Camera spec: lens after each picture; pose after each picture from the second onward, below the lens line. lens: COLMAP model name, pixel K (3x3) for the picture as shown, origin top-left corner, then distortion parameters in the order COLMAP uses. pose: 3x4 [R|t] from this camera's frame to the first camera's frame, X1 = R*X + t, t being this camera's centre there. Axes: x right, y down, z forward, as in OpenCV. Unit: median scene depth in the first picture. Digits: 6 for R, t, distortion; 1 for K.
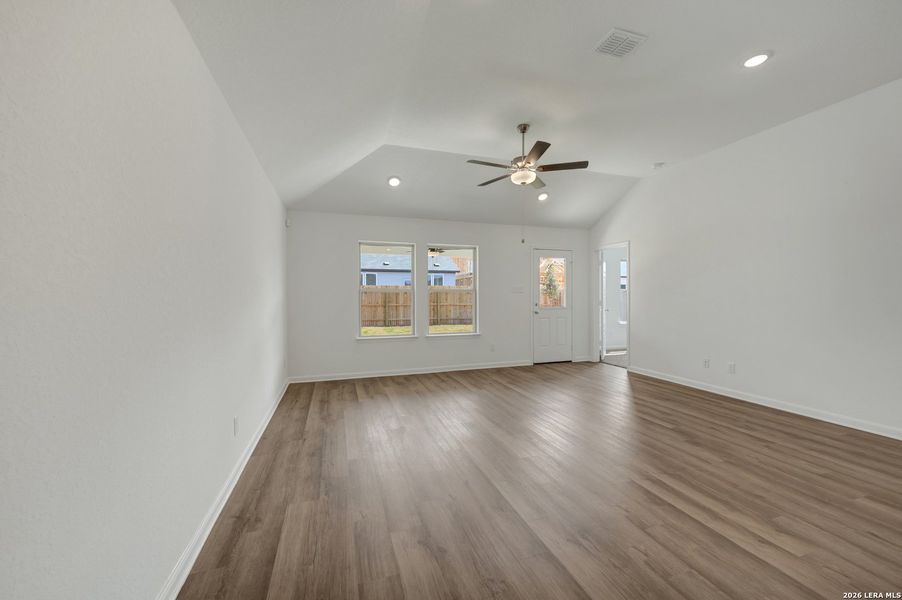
lens RADIAL K [[352.8, 0, 451.0], [0, 352.8, 297.0], [0, 0, 1]] dist [-0.003243, 0.000549]
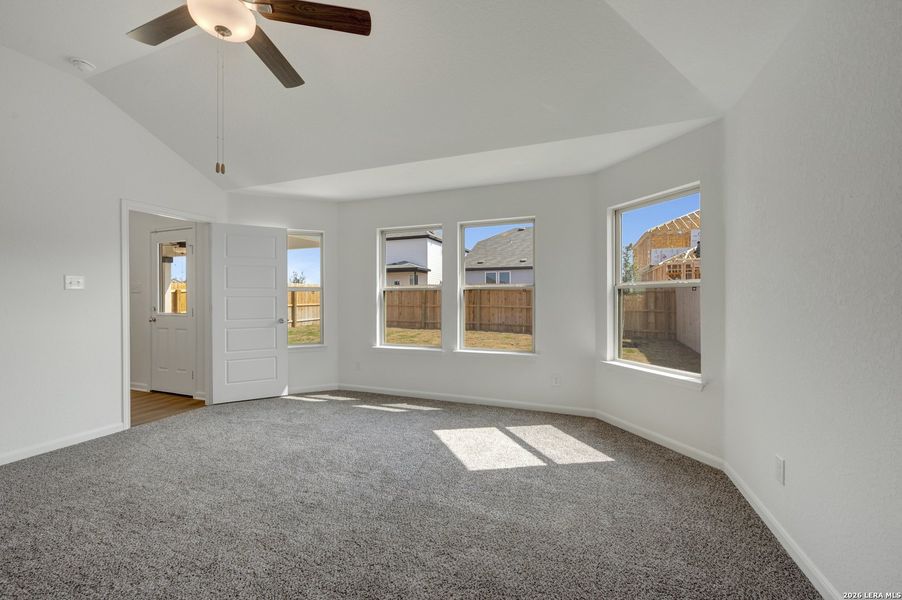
lens RADIAL K [[355.6, 0, 462.9], [0, 355.6, 299.9], [0, 0, 1]] dist [-0.000690, 0.000469]
pose [[0.794503, 0.006303, -0.607228, 2.044528], [-0.000690, 0.999955, 0.009476, -0.007136], [0.607260, -0.007110, 0.794471, 1.399435]]
